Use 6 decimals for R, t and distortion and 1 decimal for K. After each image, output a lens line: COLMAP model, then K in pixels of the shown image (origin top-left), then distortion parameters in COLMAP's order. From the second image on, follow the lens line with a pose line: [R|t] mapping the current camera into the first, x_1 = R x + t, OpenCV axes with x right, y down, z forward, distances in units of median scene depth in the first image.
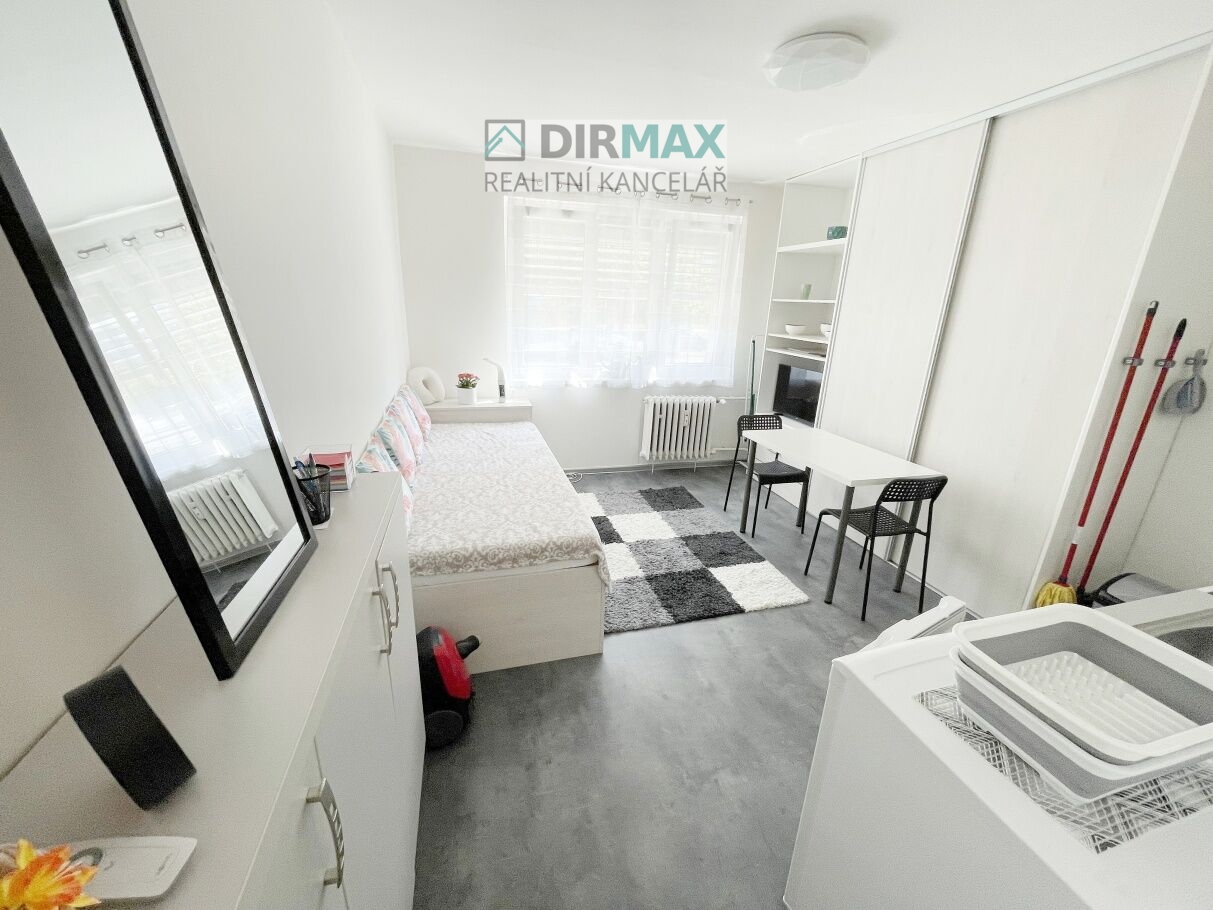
lens RADIAL K [[490.1, 0, 605.4], [0, 490.1, 450.7], [0, 0, 1]] dist [-0.000033, -0.000109]
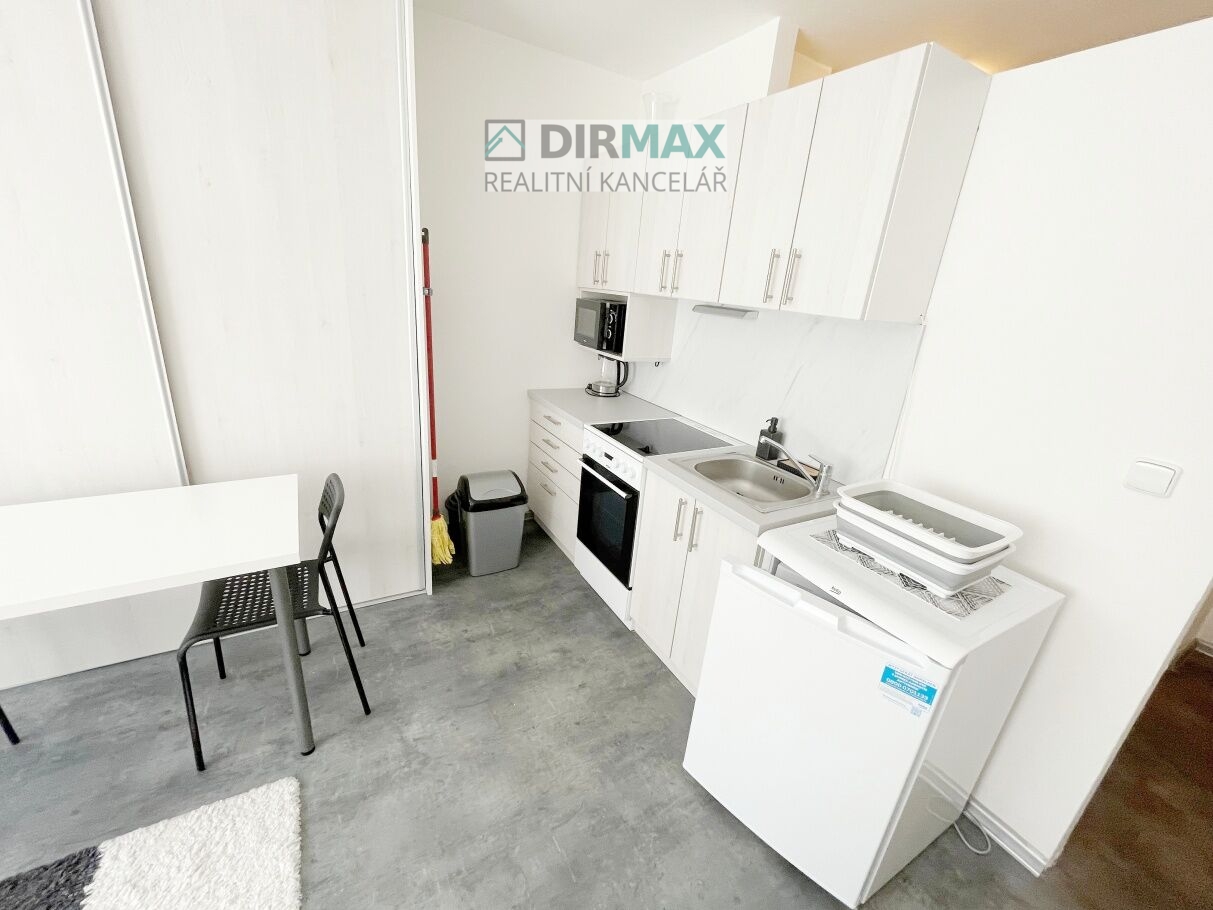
lens RADIAL K [[491.7, 0, 607.3], [0, 491.7, 452.8], [0, 0, 1]] dist [-0.000099, -0.000430]
pose [[-0.243102, -0.369363, 0.896924, -0.015948], [0.199430, 0.885877, 0.418867, -0.128861], [-0.949278, 0.280701, -0.141697, 0.481356]]
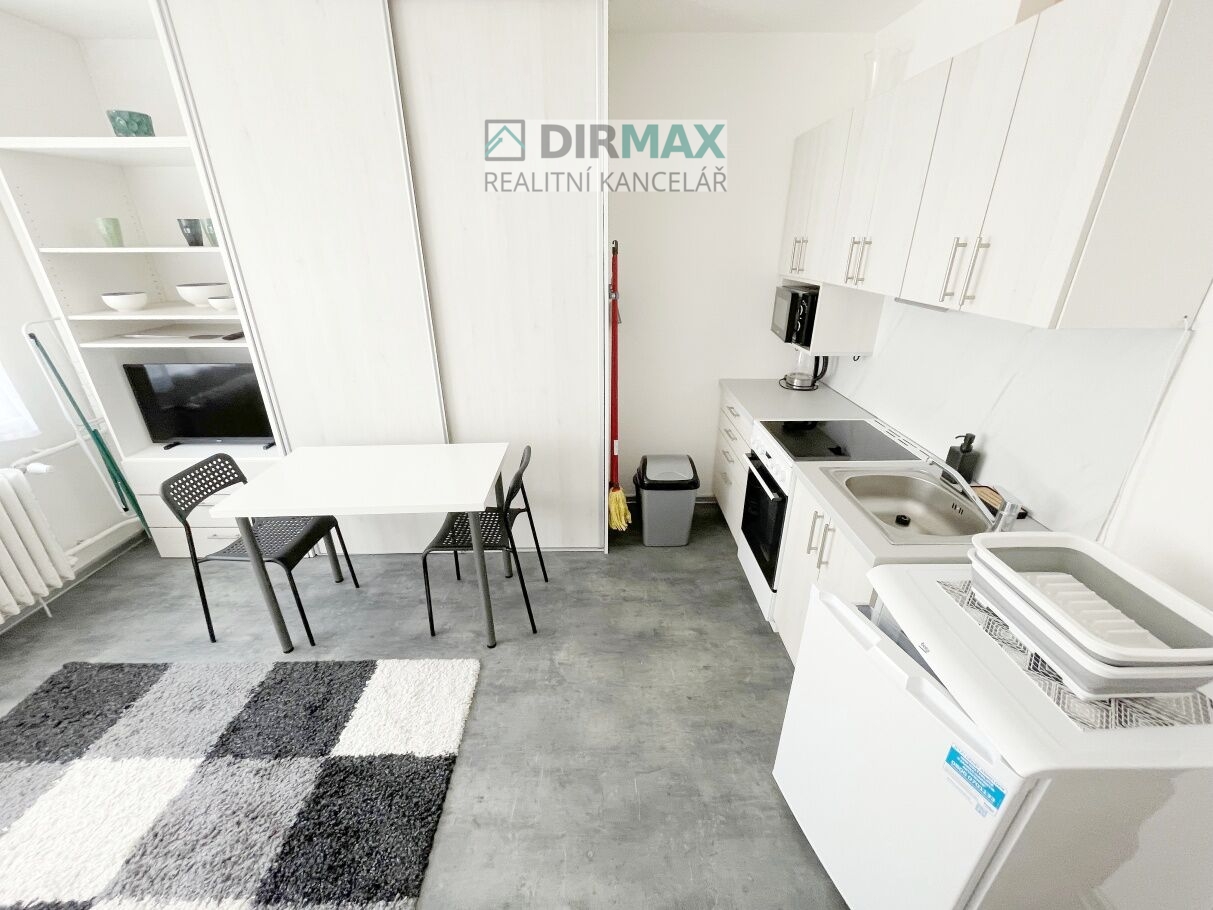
lens RADIAL K [[491.7, 0, 607.3], [0, 491.7, 452.8], [0, 0, 1]] dist [-0.000099, -0.000430]
pose [[0.258263, -0.418977, 0.870494, -0.044410], [0.299423, 0.891406, 0.340208, -0.136076], [-0.918502, 0.172783, 0.355668, 0.364768]]
